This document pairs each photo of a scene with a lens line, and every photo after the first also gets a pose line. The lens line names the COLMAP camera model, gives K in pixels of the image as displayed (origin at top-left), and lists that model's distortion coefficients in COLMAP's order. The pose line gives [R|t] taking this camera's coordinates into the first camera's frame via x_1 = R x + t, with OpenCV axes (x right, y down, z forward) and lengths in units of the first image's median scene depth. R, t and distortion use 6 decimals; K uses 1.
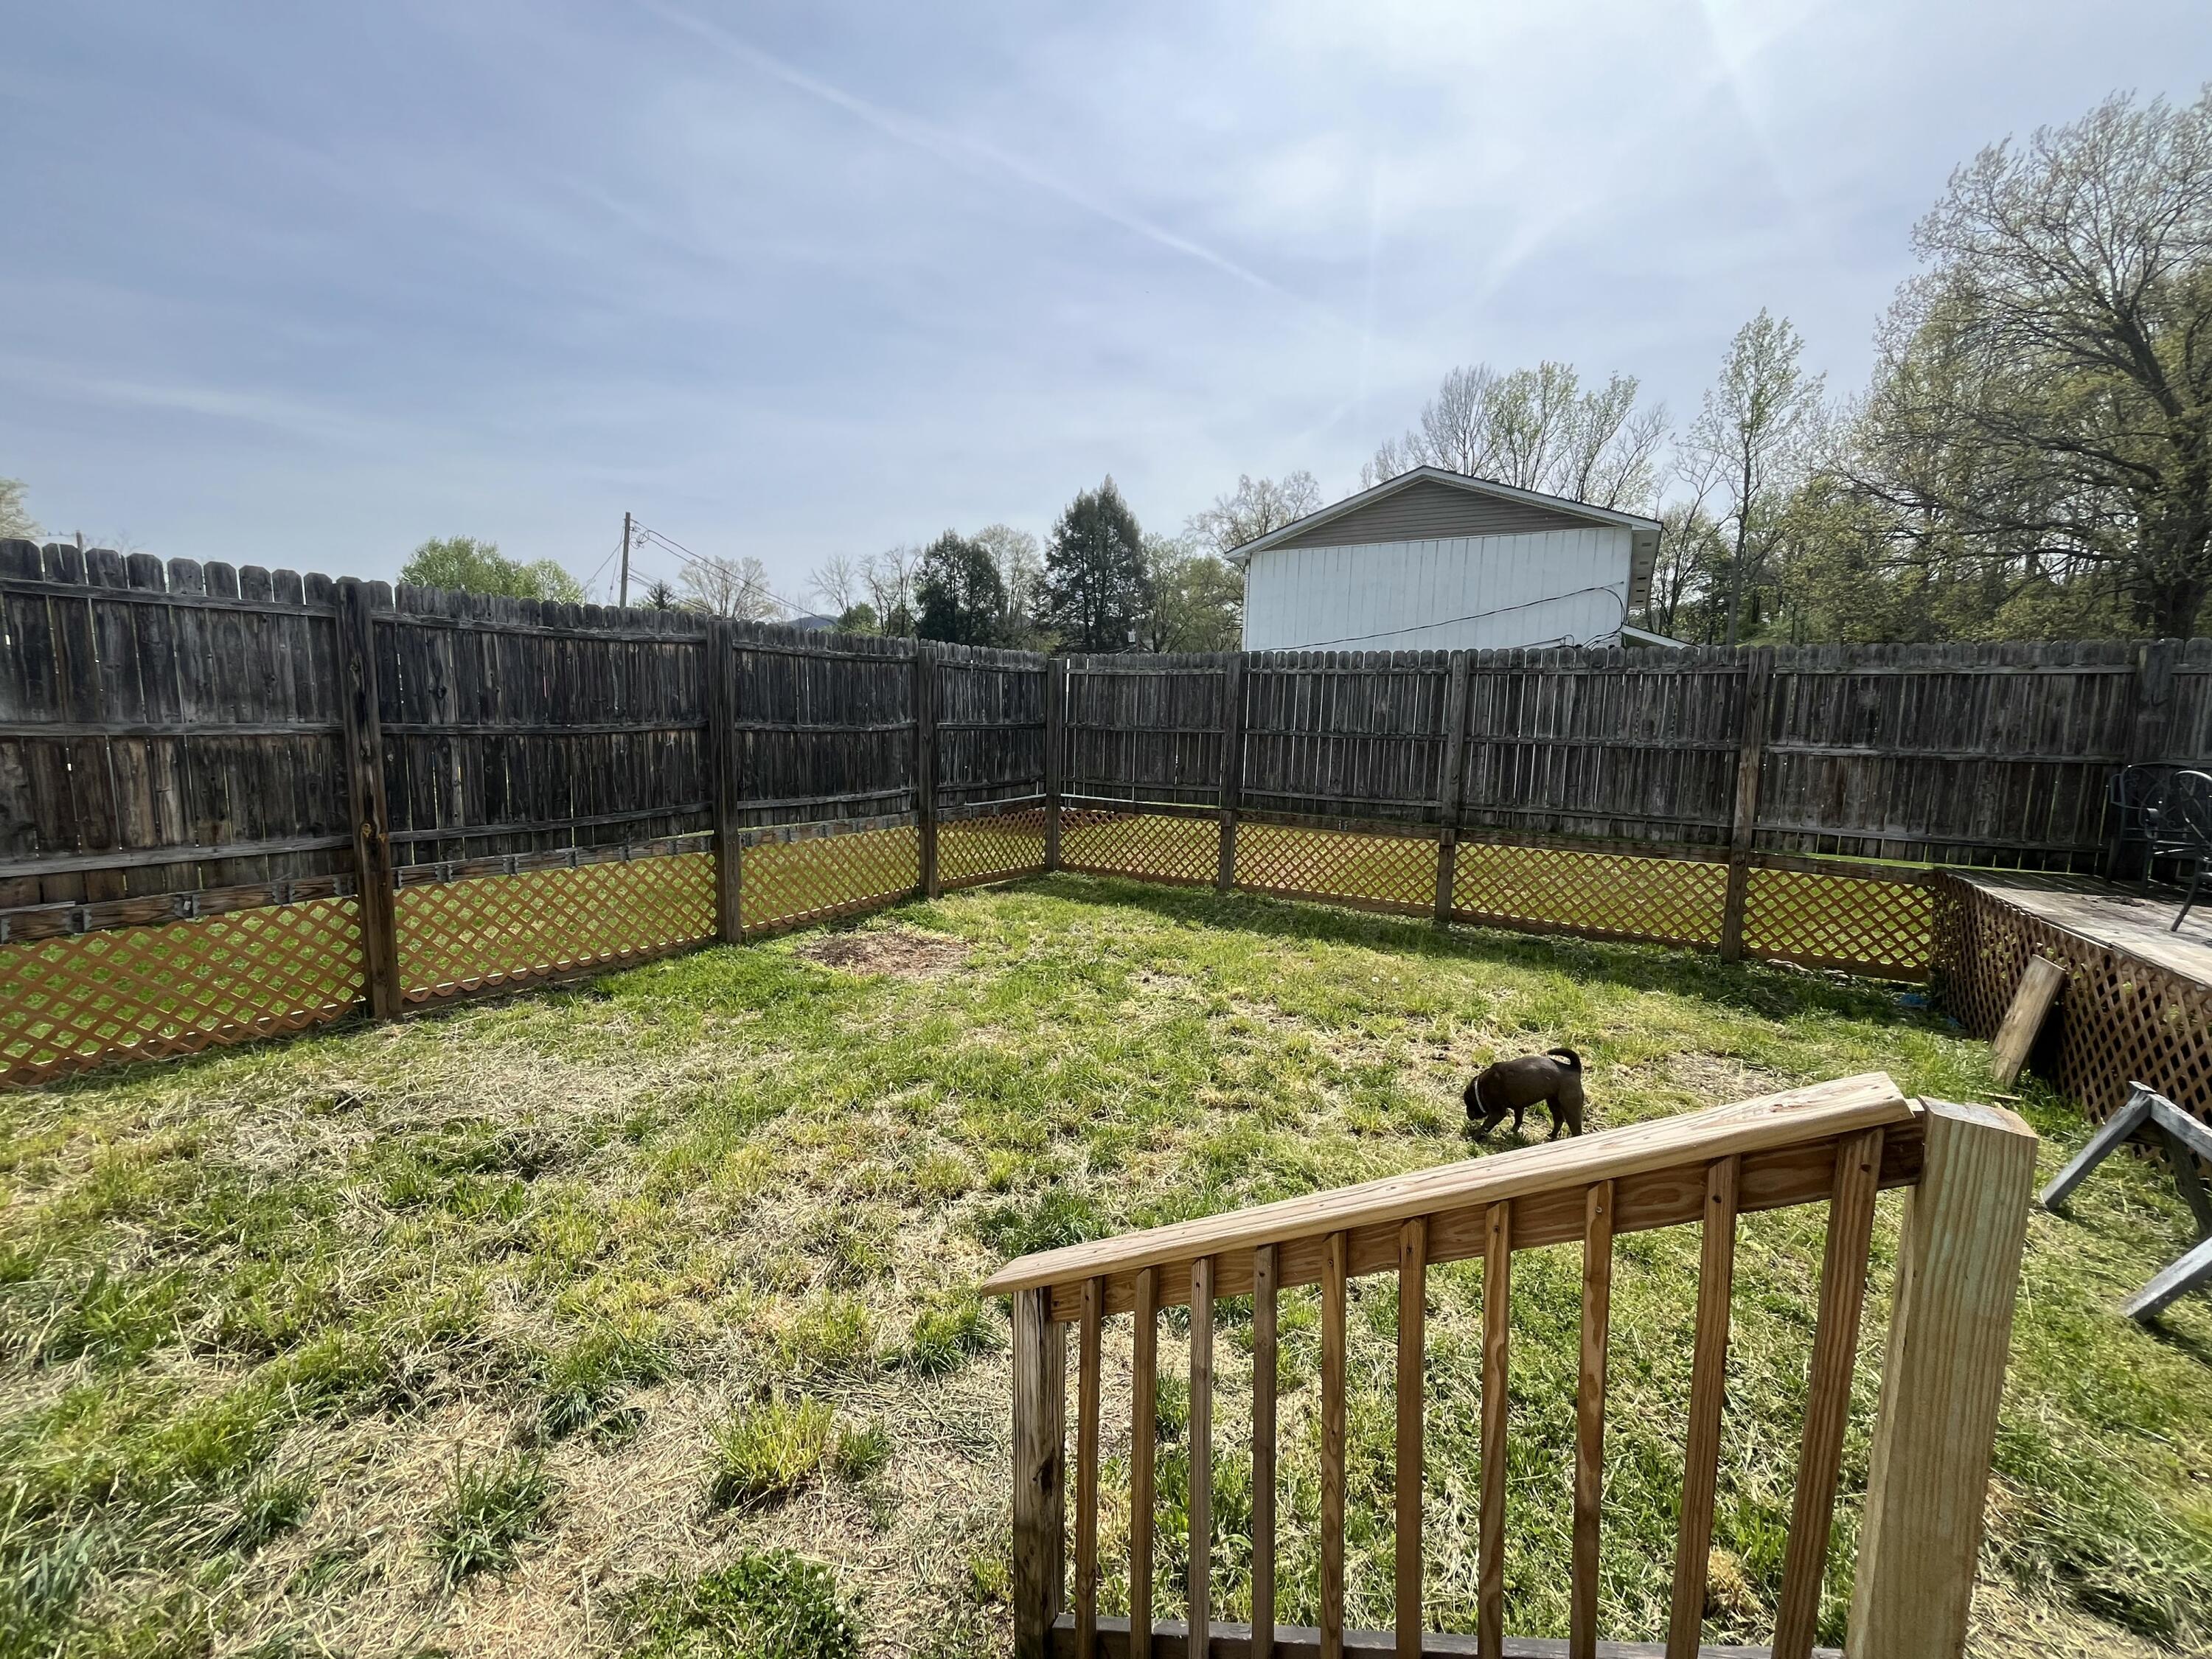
lens RADIAL K [[891.7, 0, 1098.9], [0, 891.7, 834.6], [0, 0, 1]] dist [-0.002369, -0.000368]
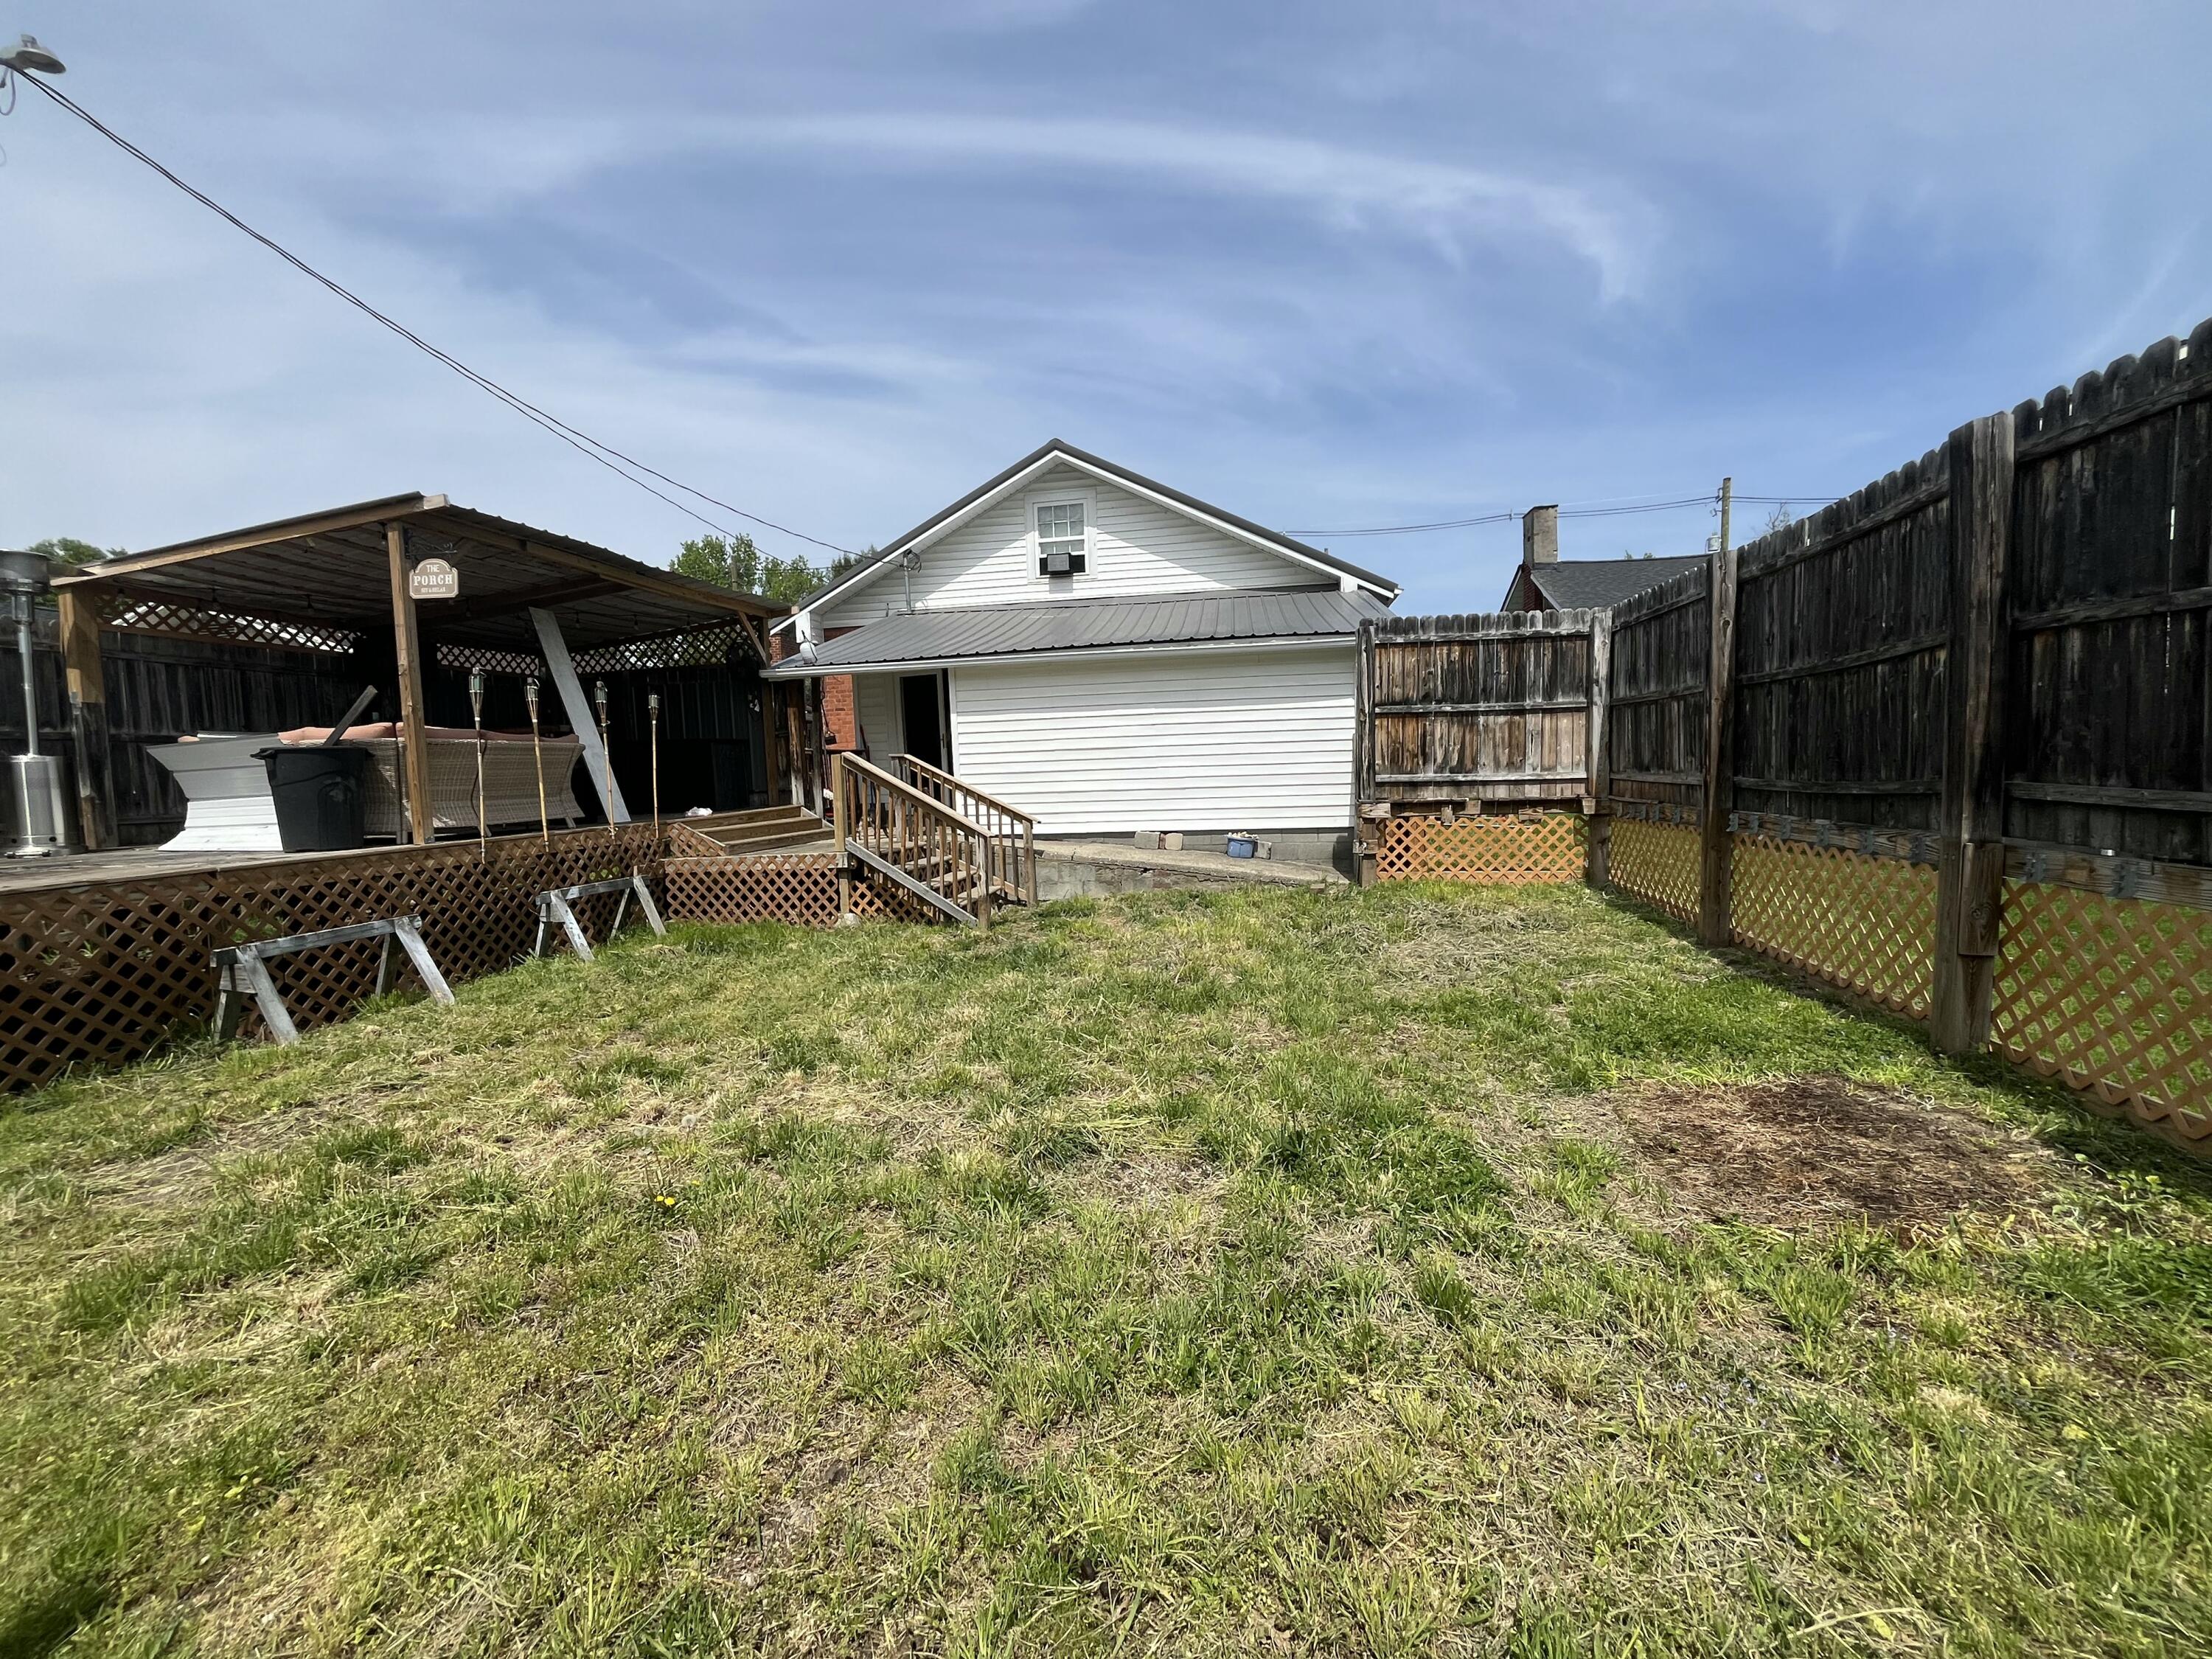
lens RADIAL K [[891.7, 0, 1112.8], [0, 891.7, 829.6], [0, 0, 1]] dist [-0.002369, -0.000368]
pose [[-0.920159, 0.038426, -0.389654, 0.091946], [-0.038350, 0.981542, 0.187359, -0.032943], [0.389662, 0.187344, -0.901702, 0.497510]]
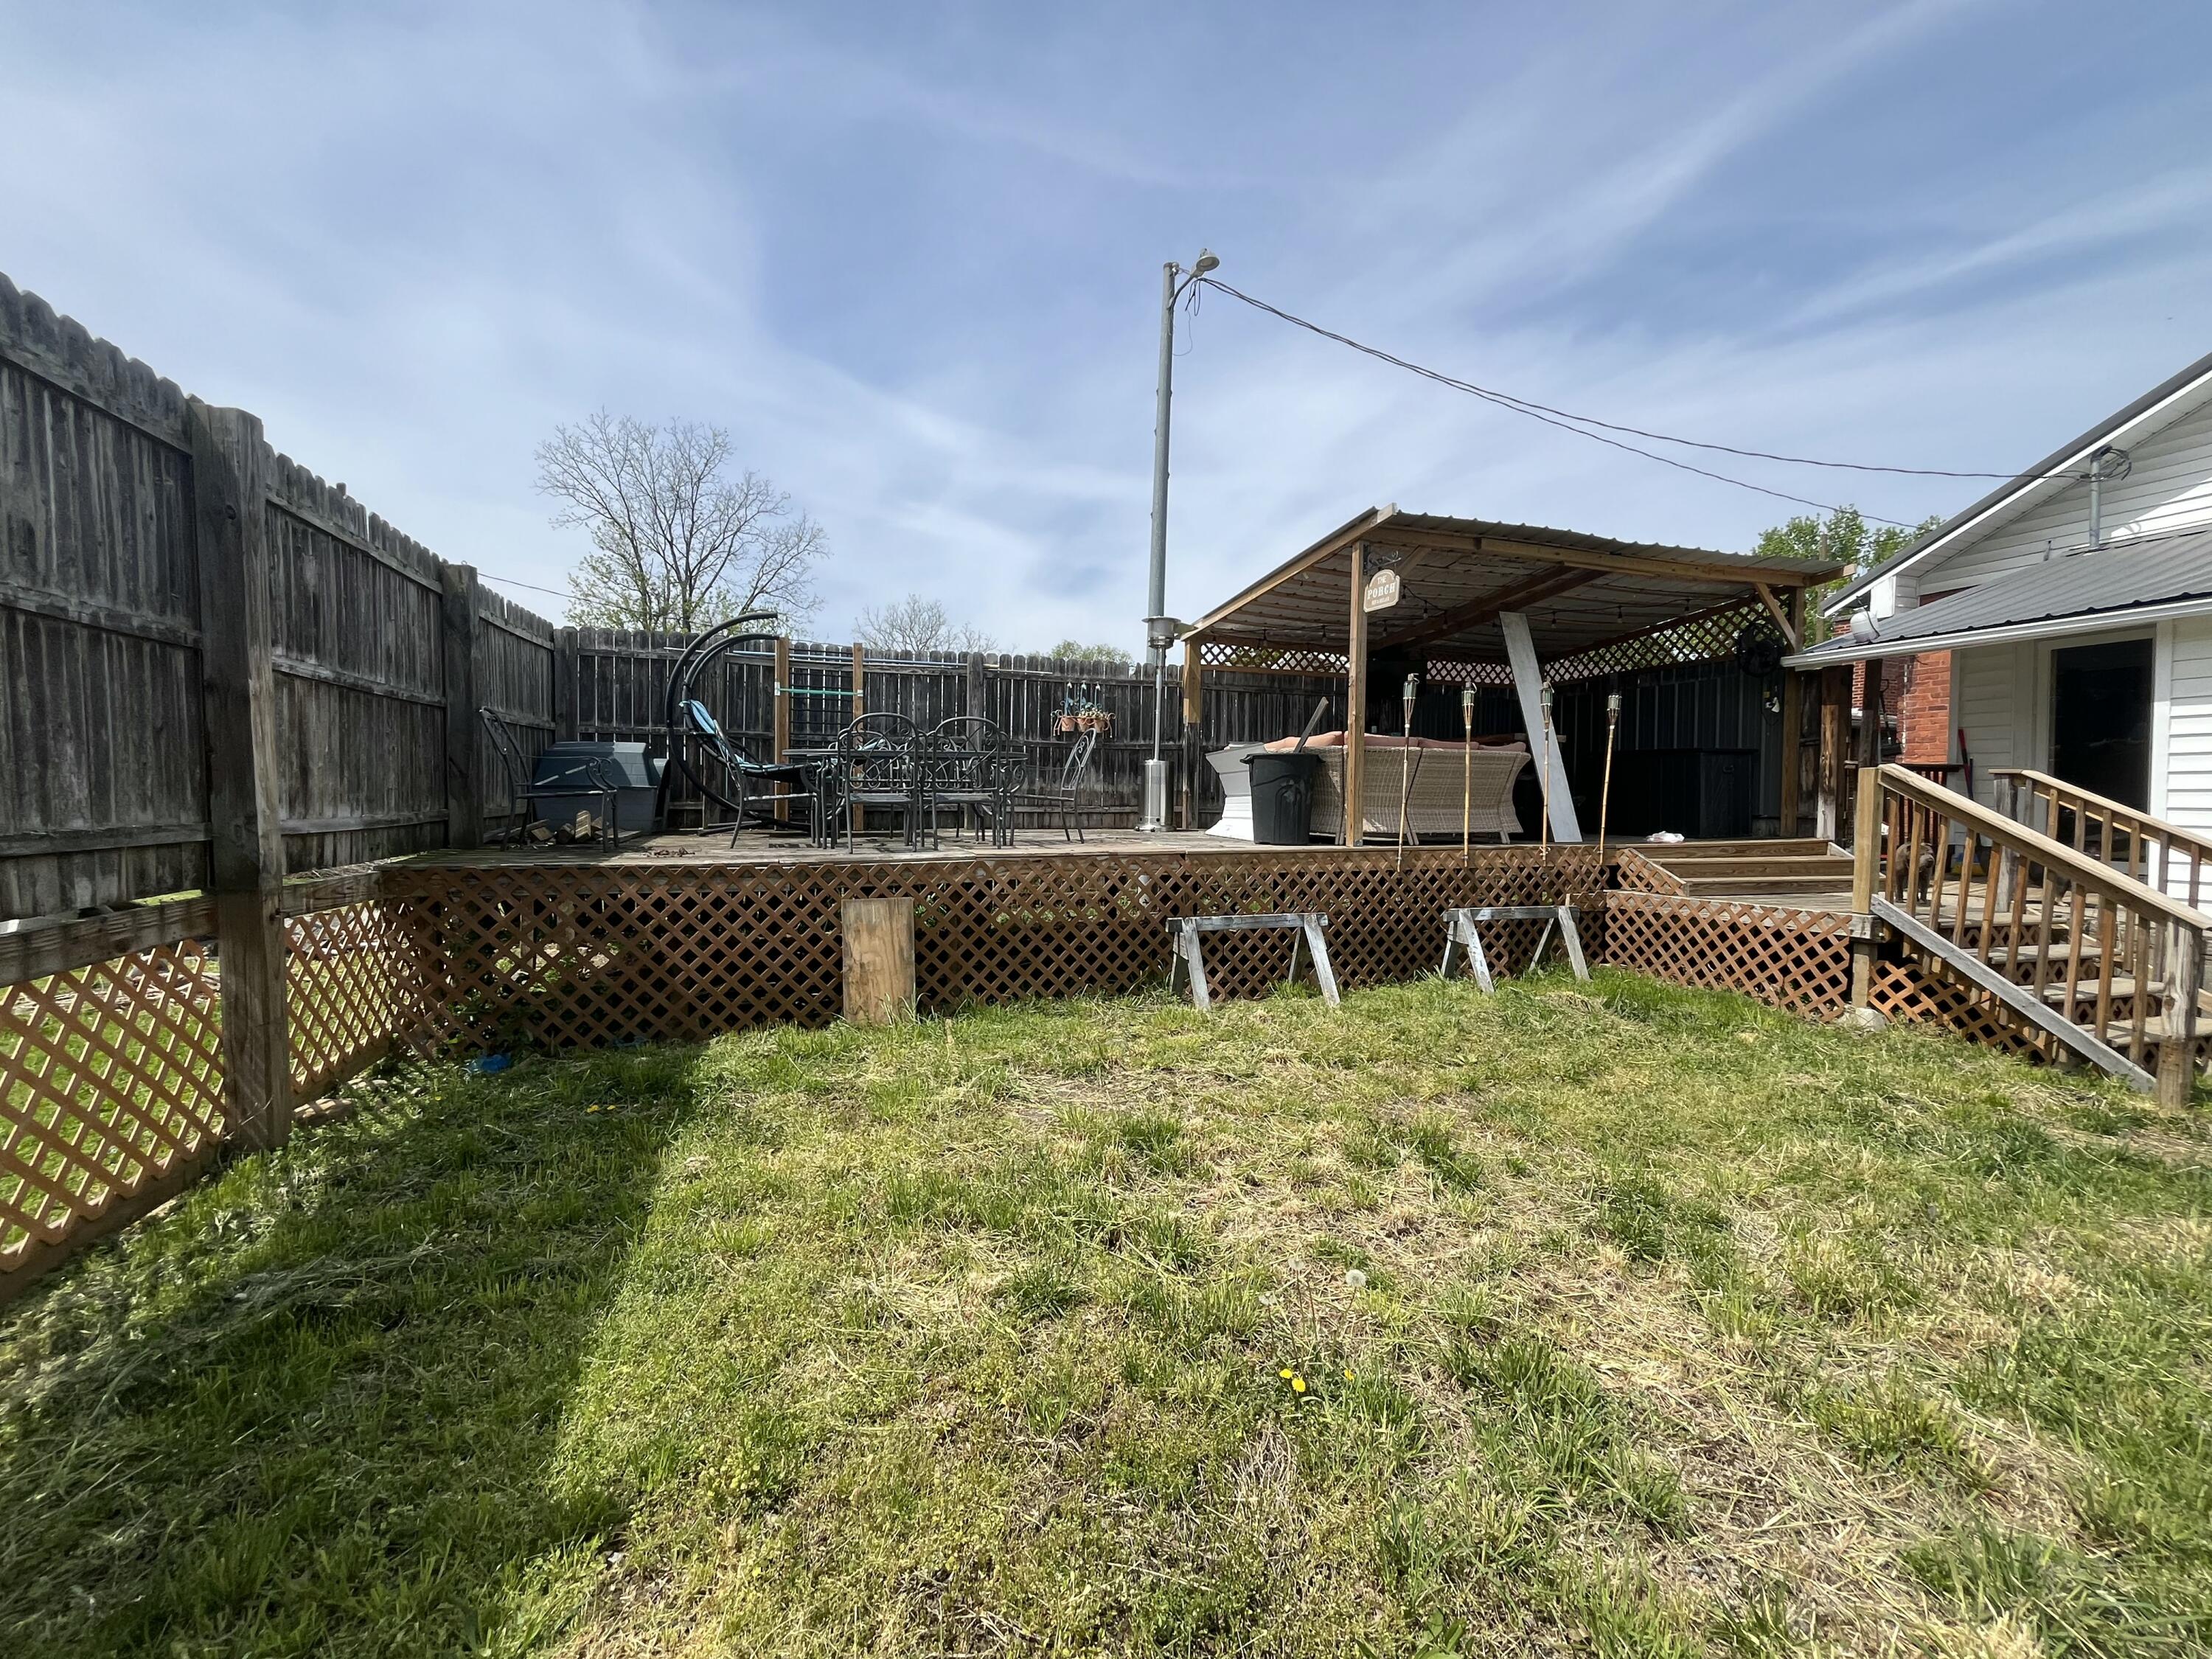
lens RADIAL K [[891.7, 0, 1108.5], [0, 891.7, 829.9], [0, 0, 1]] dist [-0.002369, -0.000368]
pose [[-0.782804, -0.051888, 0.620101, 0.050083], [0.058712, 0.985913, 0.156615, -0.019547], [-0.619493, 0.159006, -0.768730, 0.406644]]
